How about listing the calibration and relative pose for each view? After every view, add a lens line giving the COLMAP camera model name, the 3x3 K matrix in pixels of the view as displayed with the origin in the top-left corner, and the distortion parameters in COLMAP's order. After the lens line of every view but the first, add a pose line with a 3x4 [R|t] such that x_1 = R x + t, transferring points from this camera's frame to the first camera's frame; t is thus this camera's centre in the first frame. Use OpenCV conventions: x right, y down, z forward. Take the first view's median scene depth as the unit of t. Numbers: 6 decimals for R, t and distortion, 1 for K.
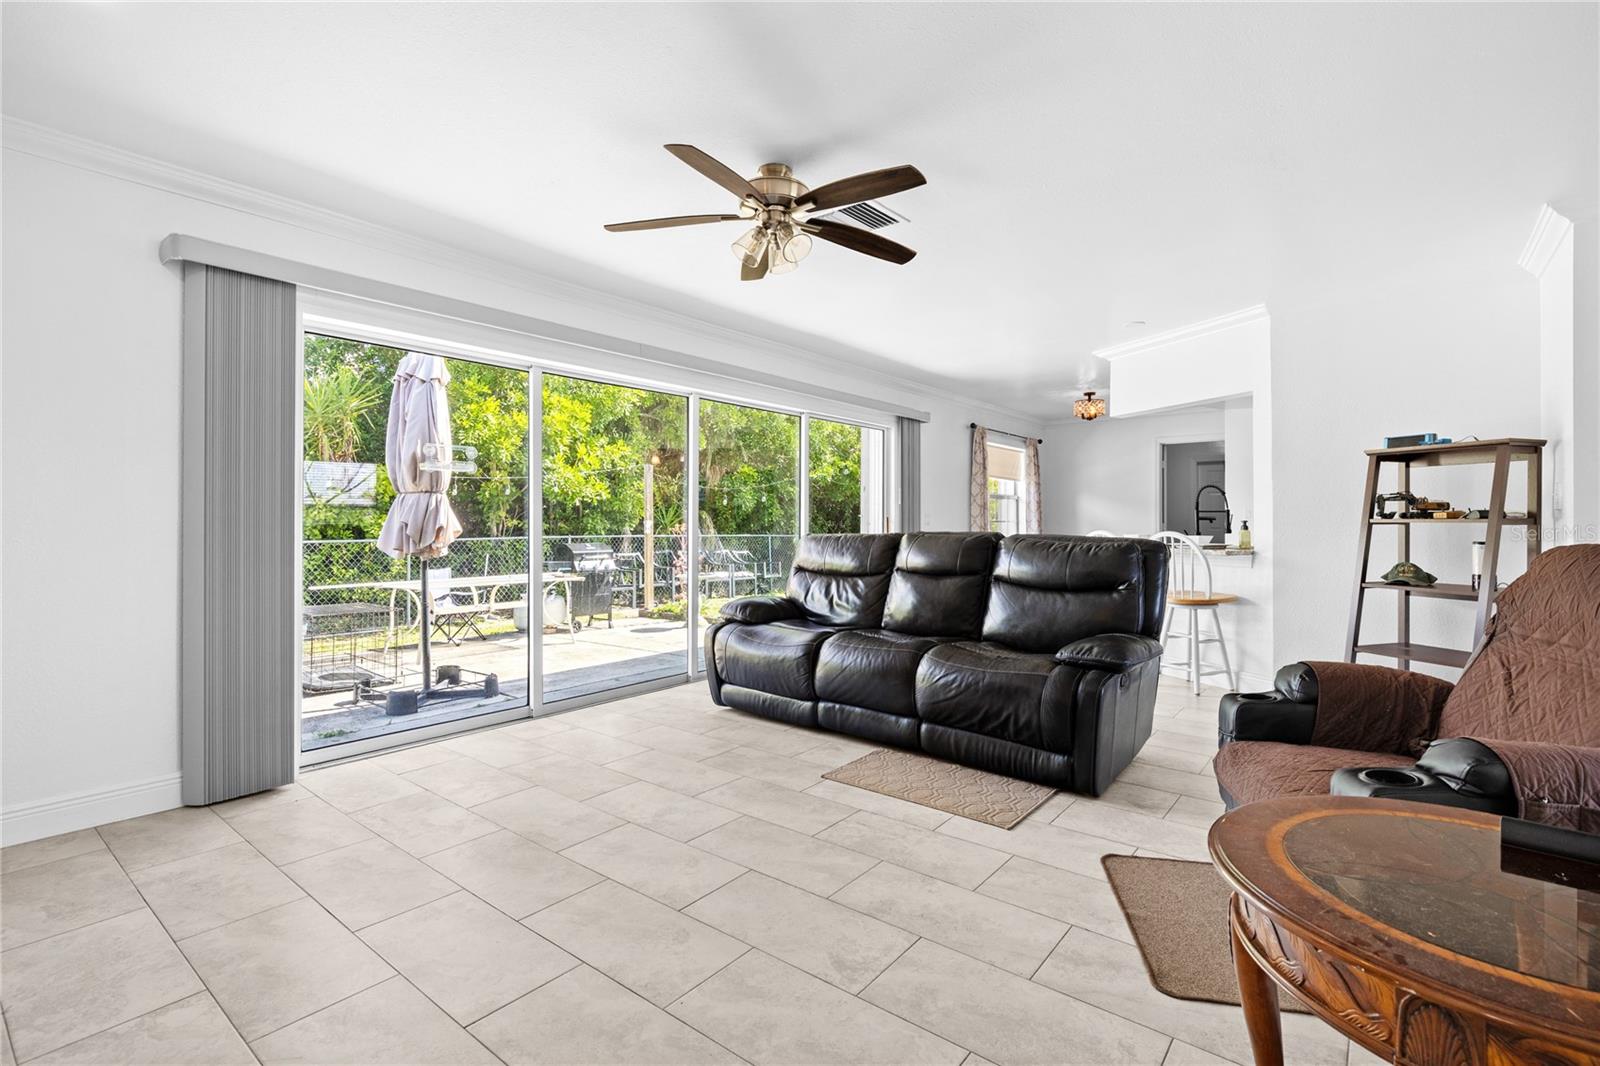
lens RADIAL K [[724.6, 0, 801.3], [0, 724.6, 527.1], [0, 0, 1]] dist [0.011200, -0.002498]
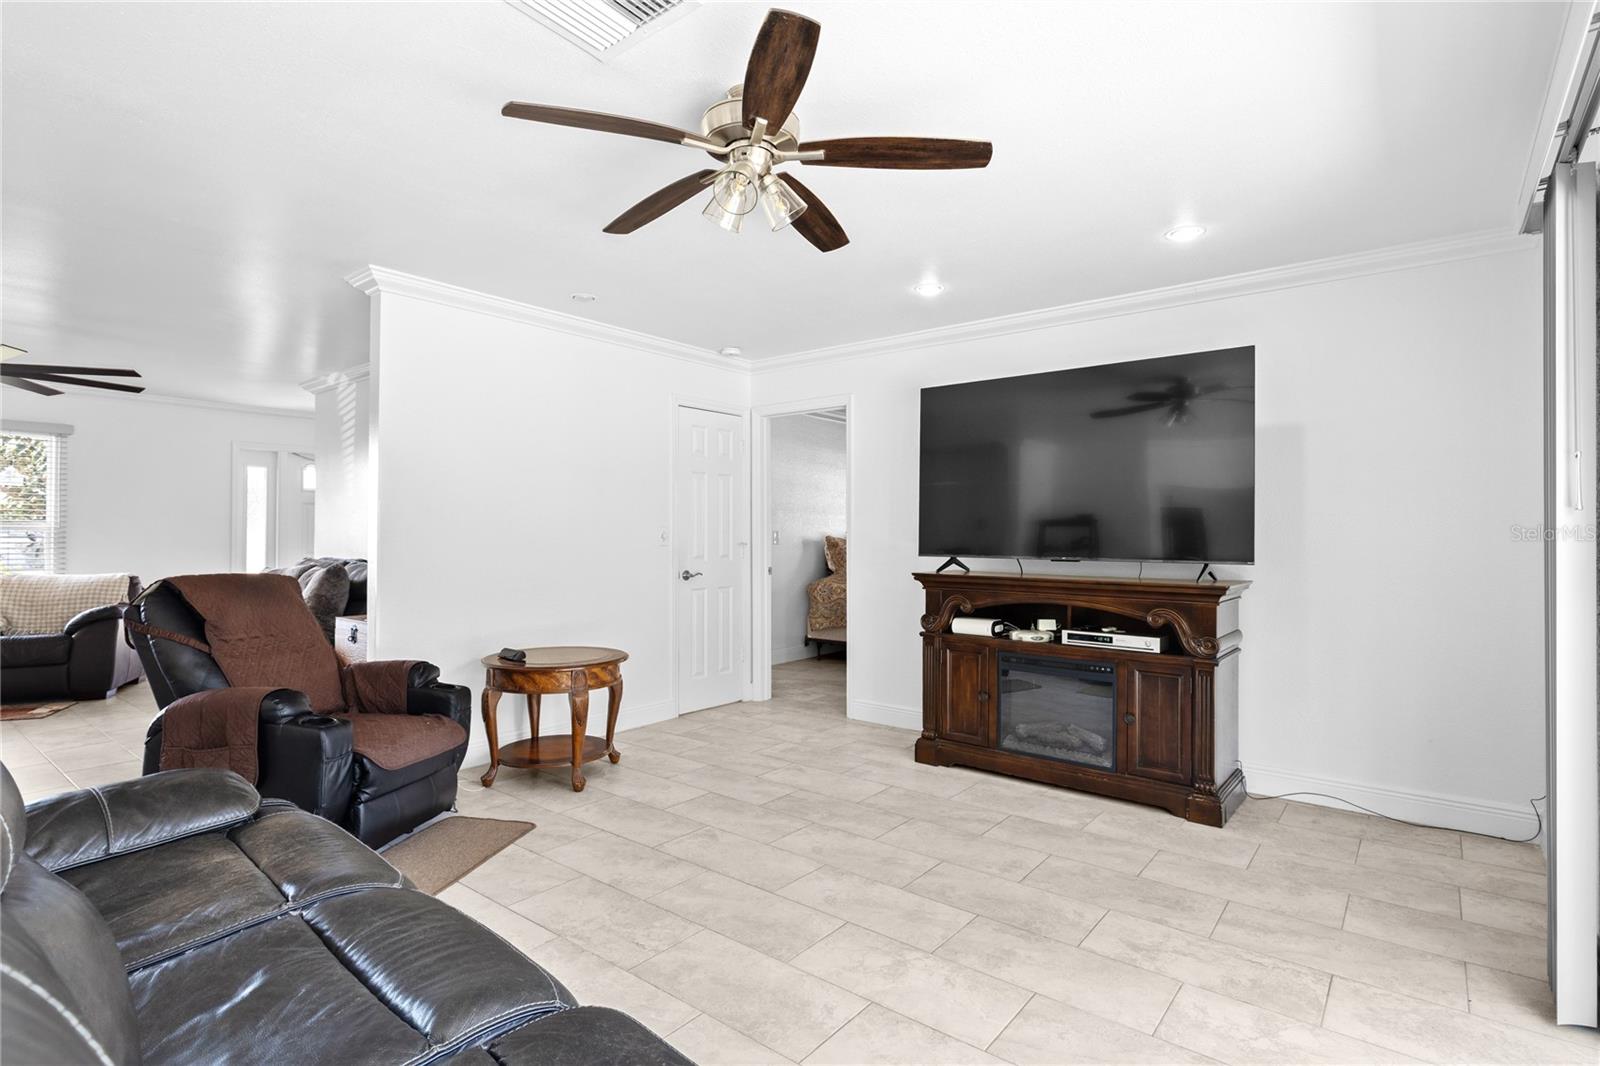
lens RADIAL K [[792.2, 0, 803.2], [0, 792.2, 525.9], [0, 0, 1]] dist [-0.008373, 0.002291]
pose [[-0.999978, -0.004092, -0.005207, -0.089043], [-0.004068, 0.999981, -0.004558, -0.051603], [0.005225, -0.004537, -0.999976, 1.822032]]
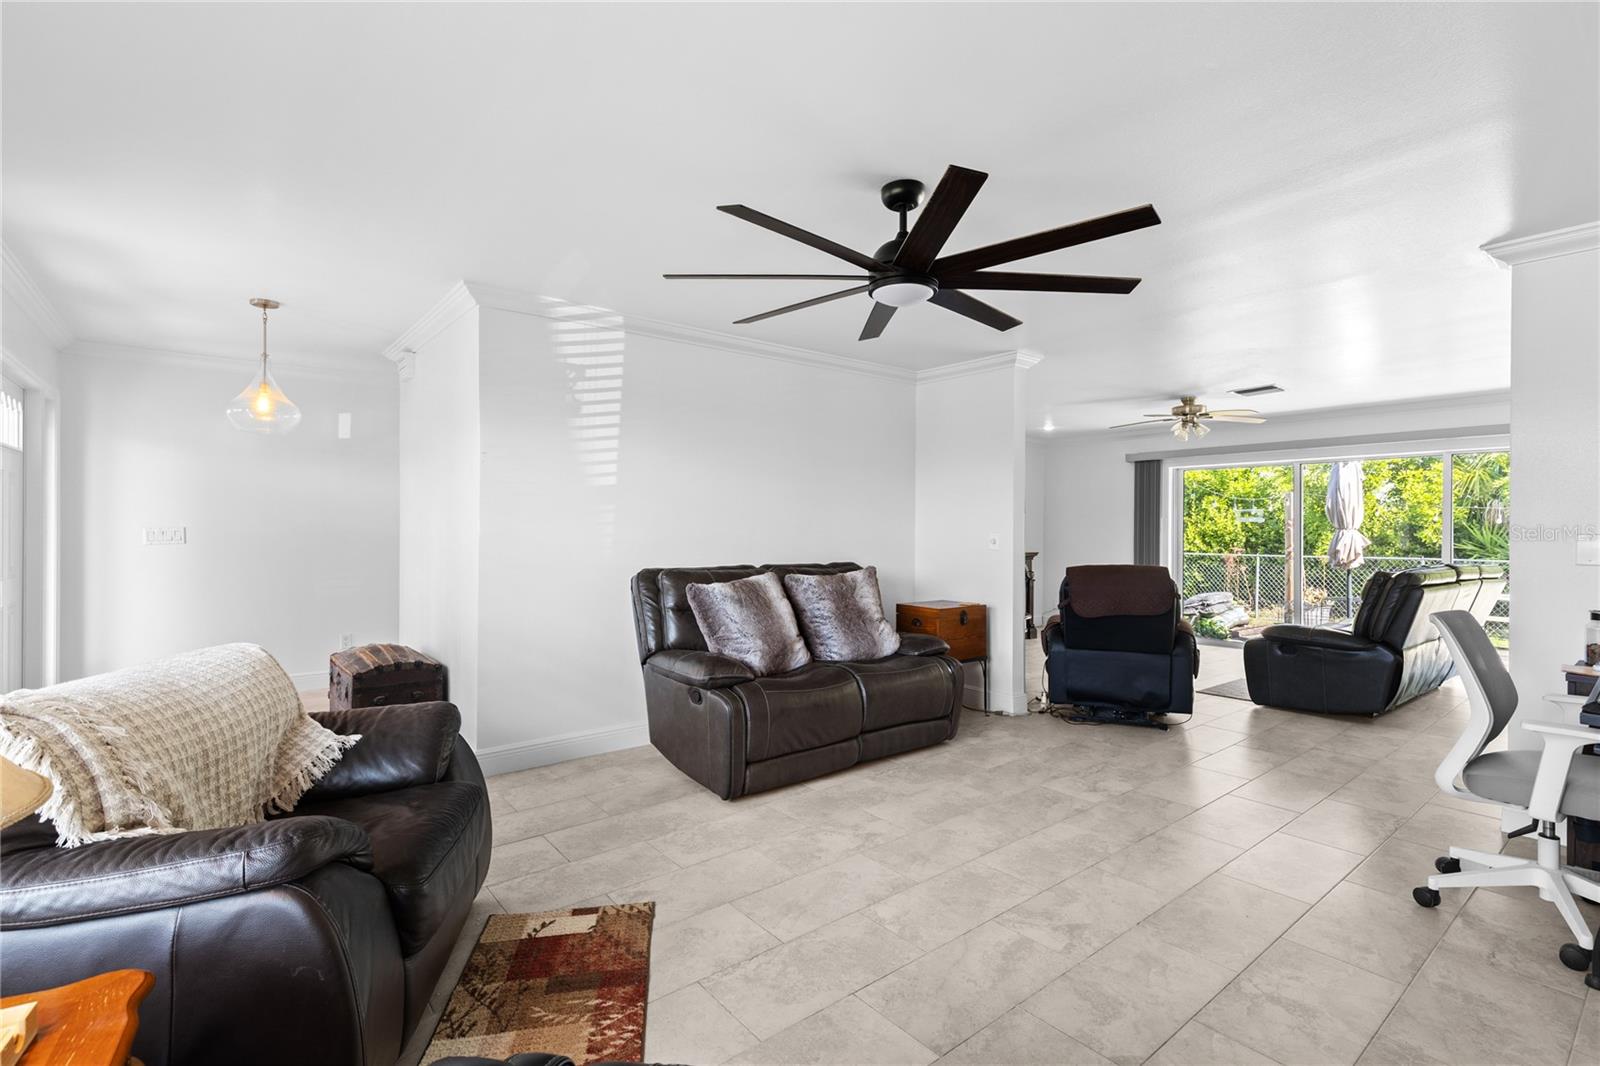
lens RADIAL K [[724.6, 0, 802.8], [0, 724.6, 540.0], [0, 0, 1]] dist [0.011200, -0.002498]
pose [[-0.211644, 0.008854, -0.977307, 2.538273], [-0.012392, 0.999854, 0.011742, -0.047699], [0.977268, 0.014595, -0.211503, 0.288601]]
